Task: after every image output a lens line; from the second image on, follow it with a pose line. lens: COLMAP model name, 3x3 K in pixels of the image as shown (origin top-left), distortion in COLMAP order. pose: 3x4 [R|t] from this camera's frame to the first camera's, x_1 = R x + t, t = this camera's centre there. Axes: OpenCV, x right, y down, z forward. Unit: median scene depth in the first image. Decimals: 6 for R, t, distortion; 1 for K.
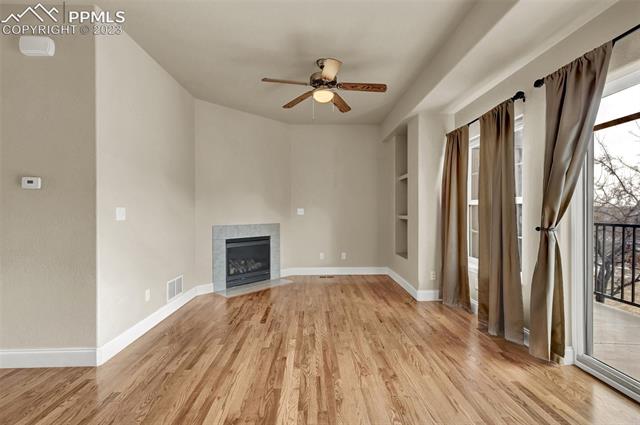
lens RADIAL K [[293.1, 0, 322.4], [0, 293.1, 212.4], [0, 0, 1]] dist [0.003845, -0.000135]
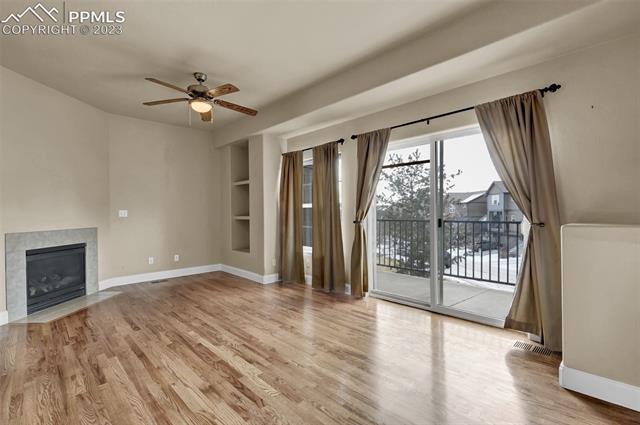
lens RADIAL K [[296.2, 0, 310.3], [0, 296.2, 213.9], [0, 0, 1]] dist [0.010478, 0.000048]
pose [[0.757464, -0.006134, 0.652848, -0.438259], [0.008355, 0.999965, -0.000299, 0.005759], [-0.652823, 0.005681, 0.757489, -0.105254]]
